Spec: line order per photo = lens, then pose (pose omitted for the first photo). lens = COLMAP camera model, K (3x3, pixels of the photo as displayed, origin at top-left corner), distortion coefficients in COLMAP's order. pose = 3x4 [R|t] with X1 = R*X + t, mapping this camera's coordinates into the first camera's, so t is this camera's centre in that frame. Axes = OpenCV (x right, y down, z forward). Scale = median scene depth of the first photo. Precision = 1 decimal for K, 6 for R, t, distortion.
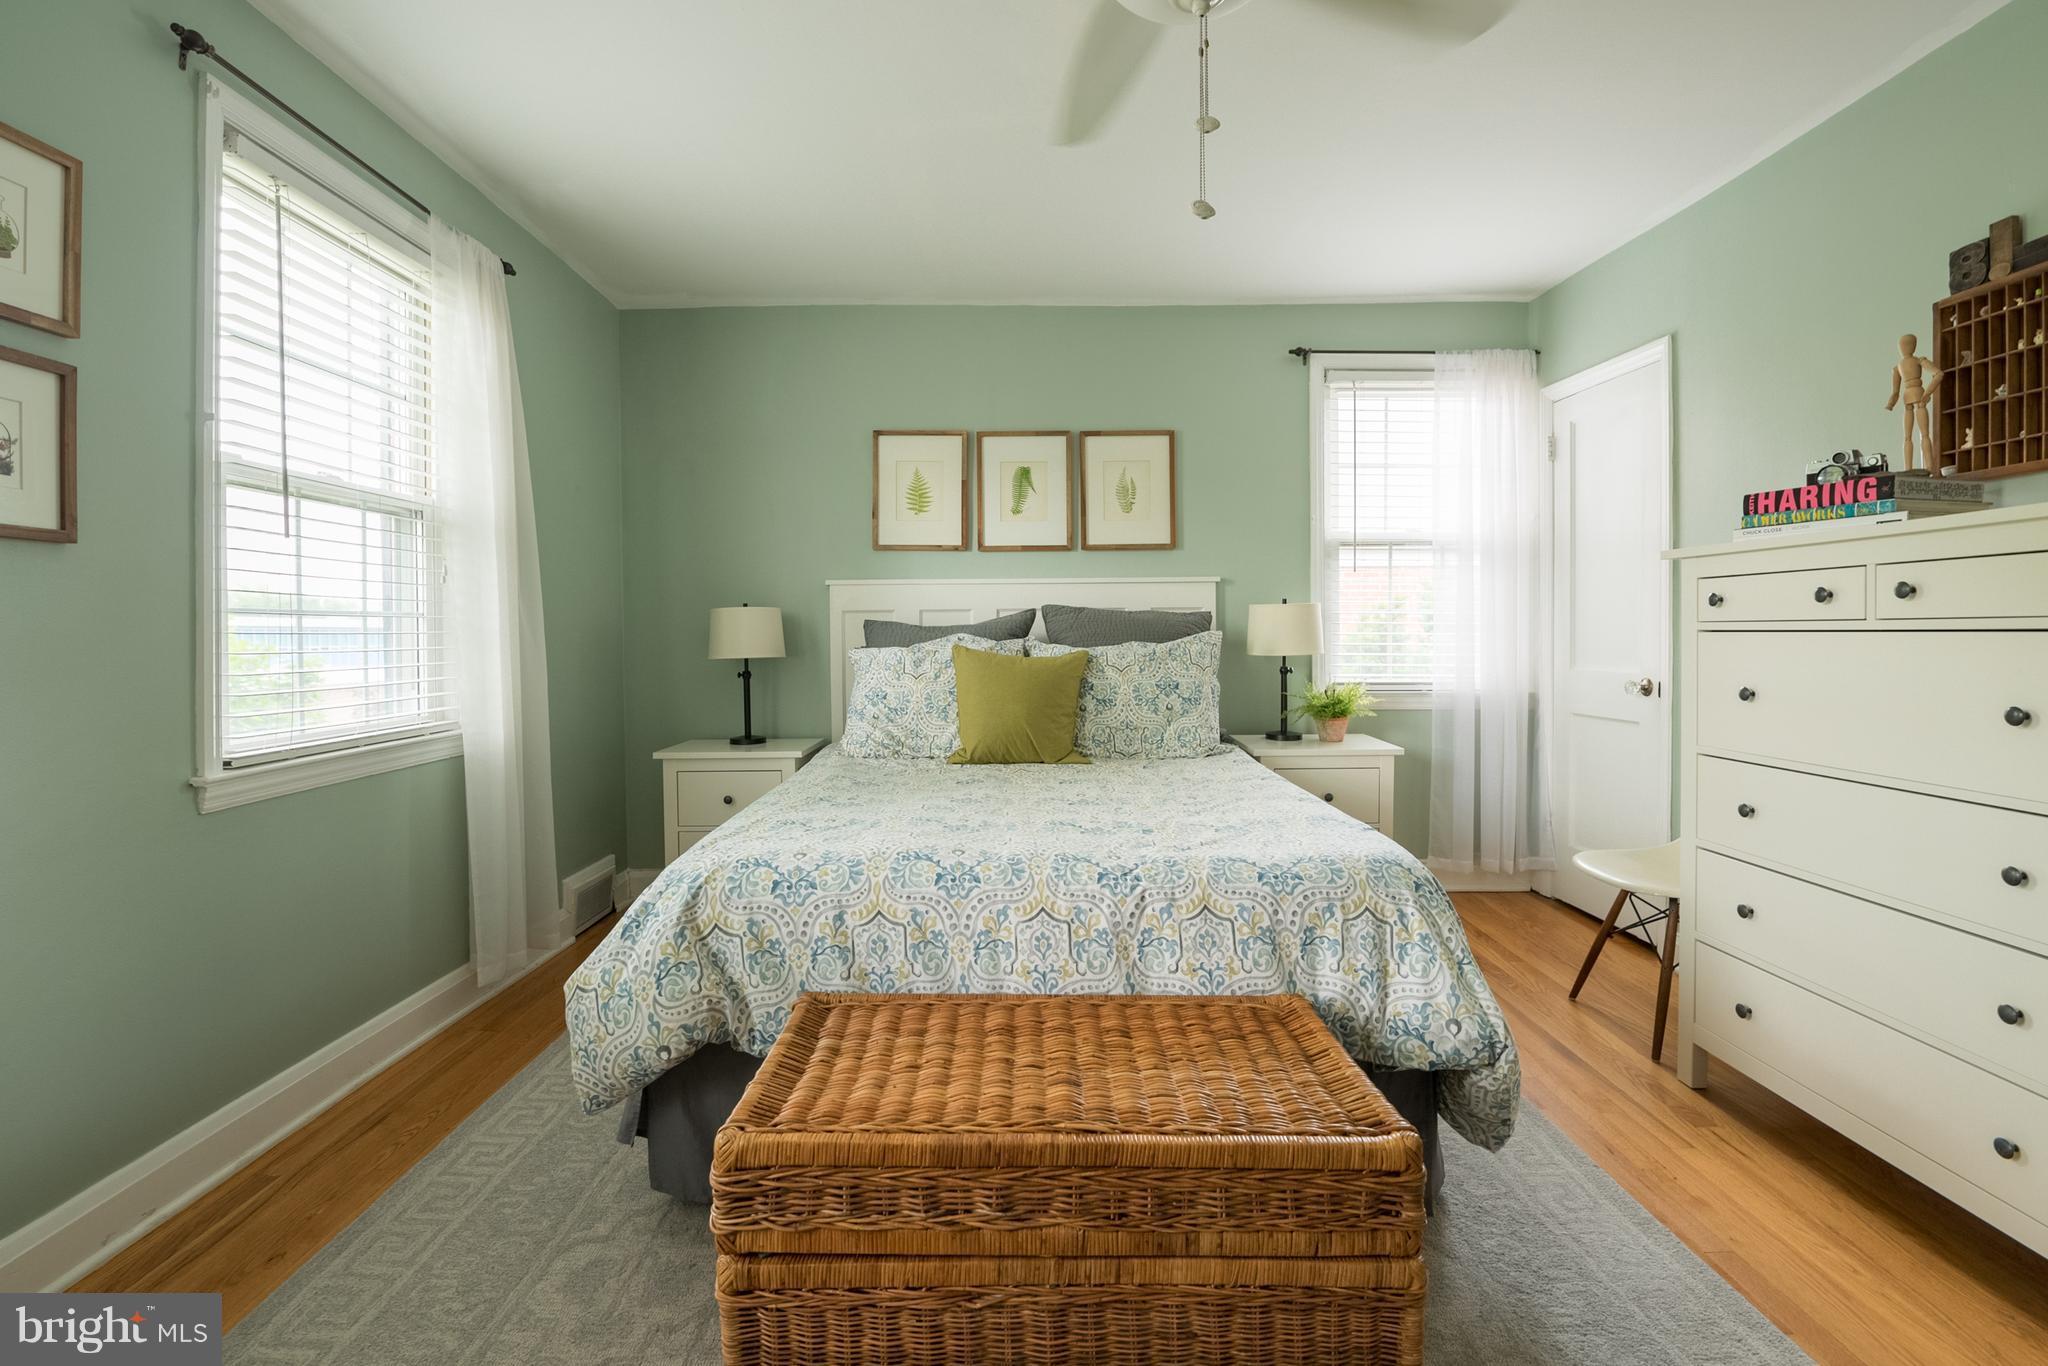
lens RADIAL K [[924.1, 0, 1021.6], [0, 924.1, 645.5], [0, 0, 1]] dist [-0.003894, -0.006647]
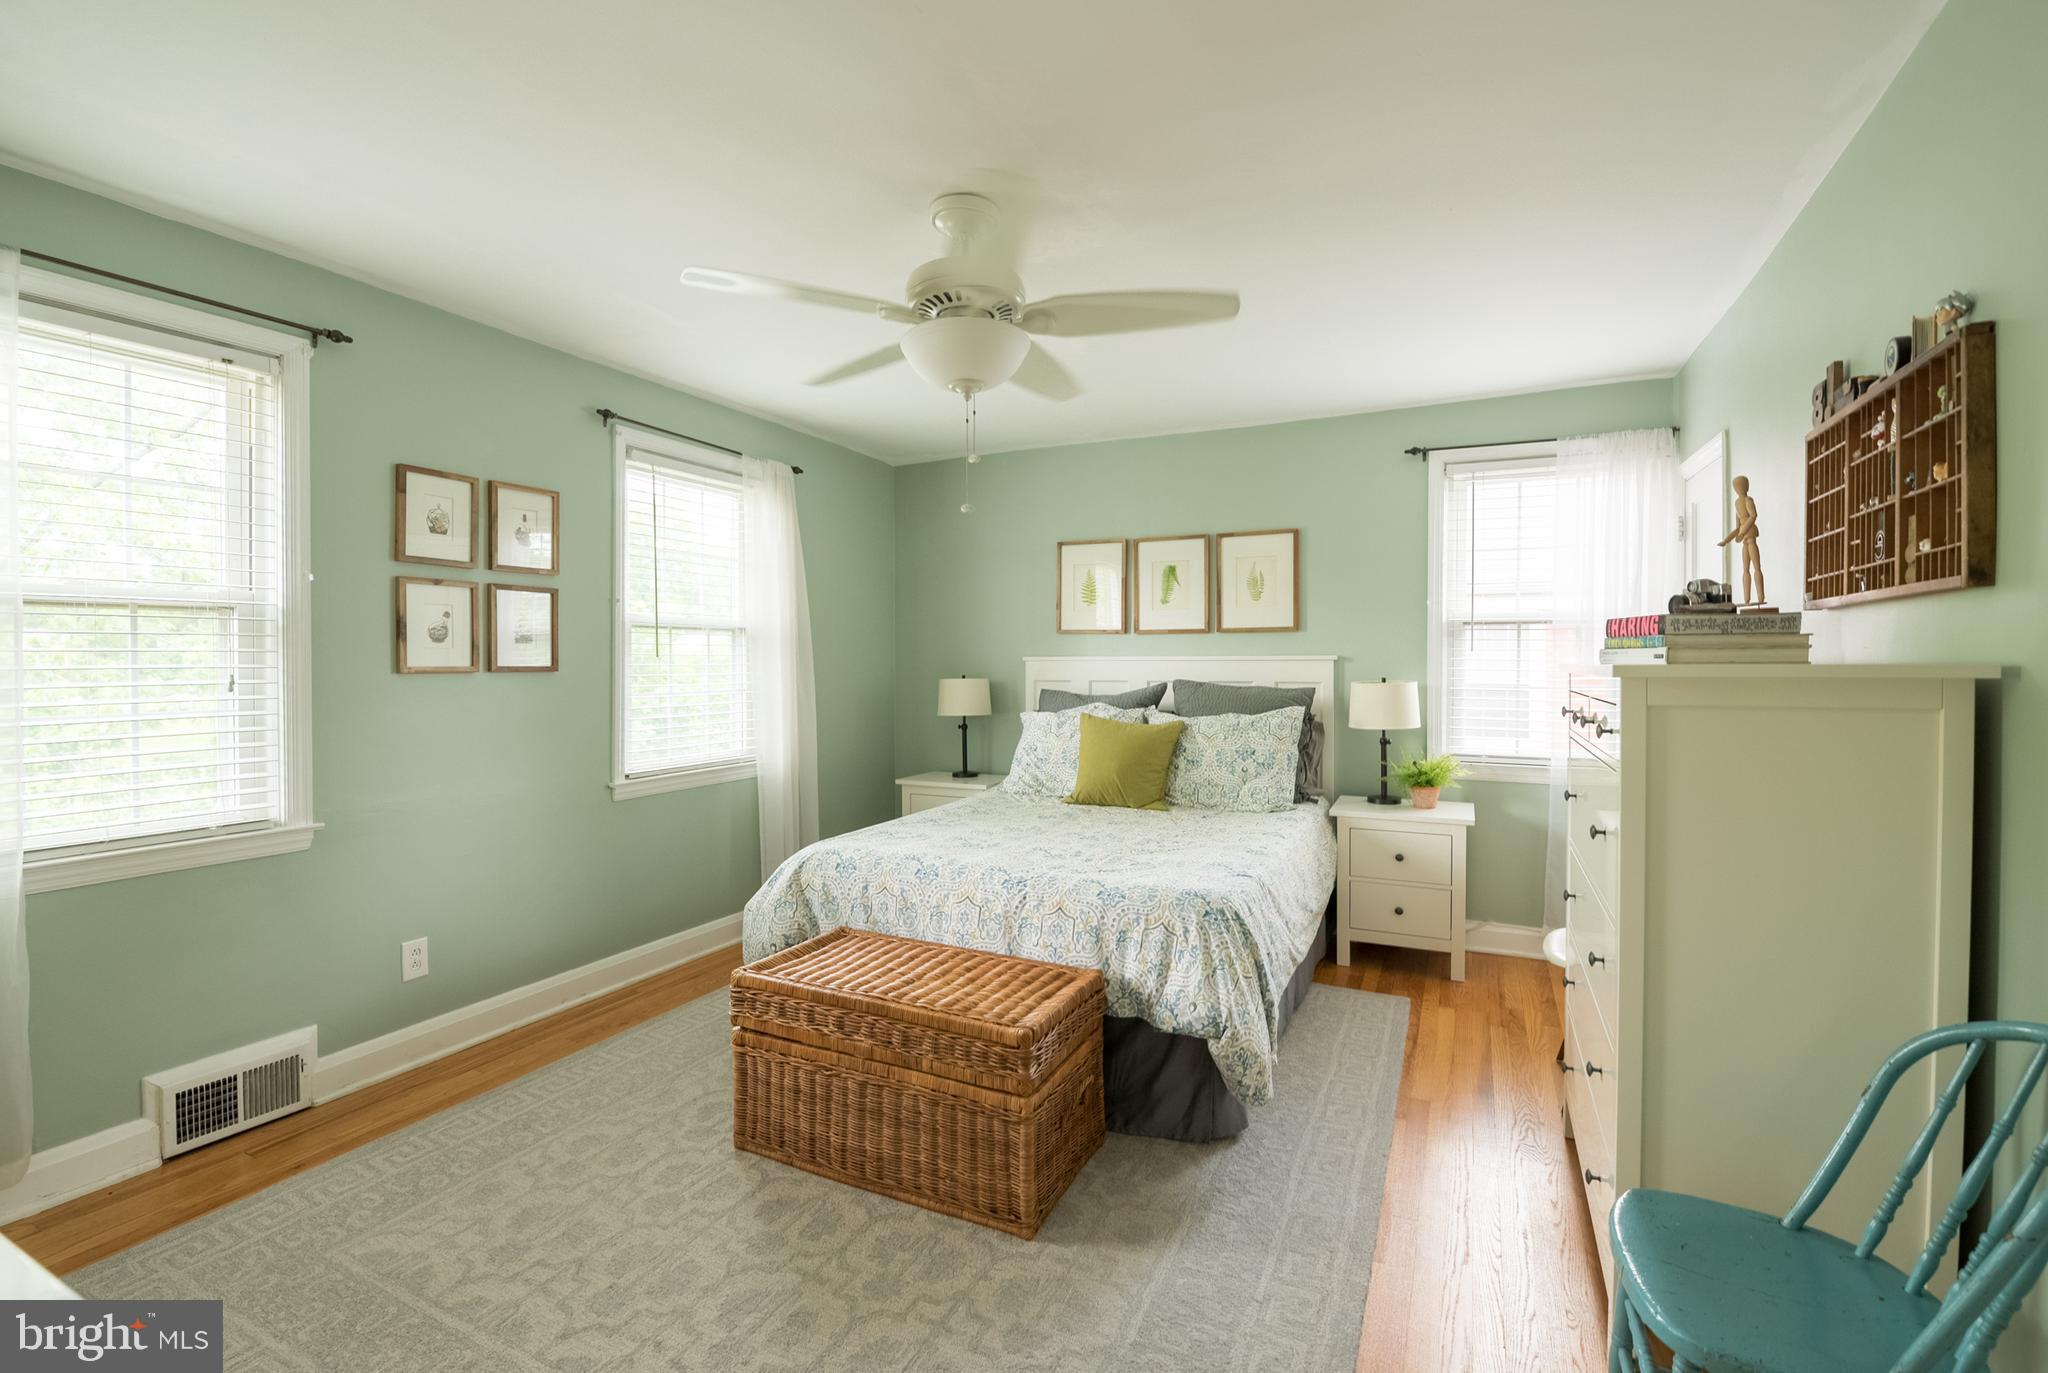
lens RADIAL K [[926.3, 0, 1020.7], [0, 926.3, 673.2], [0, 0, 1]] dist [0.000432, 0.000017]
pose [[0.898185, 0.013397, -0.439414, 0.429043], [-0.012090, 0.999910, 0.005773, -0.064057], [0.439452, 0.000127, 0.898266, -0.228326]]
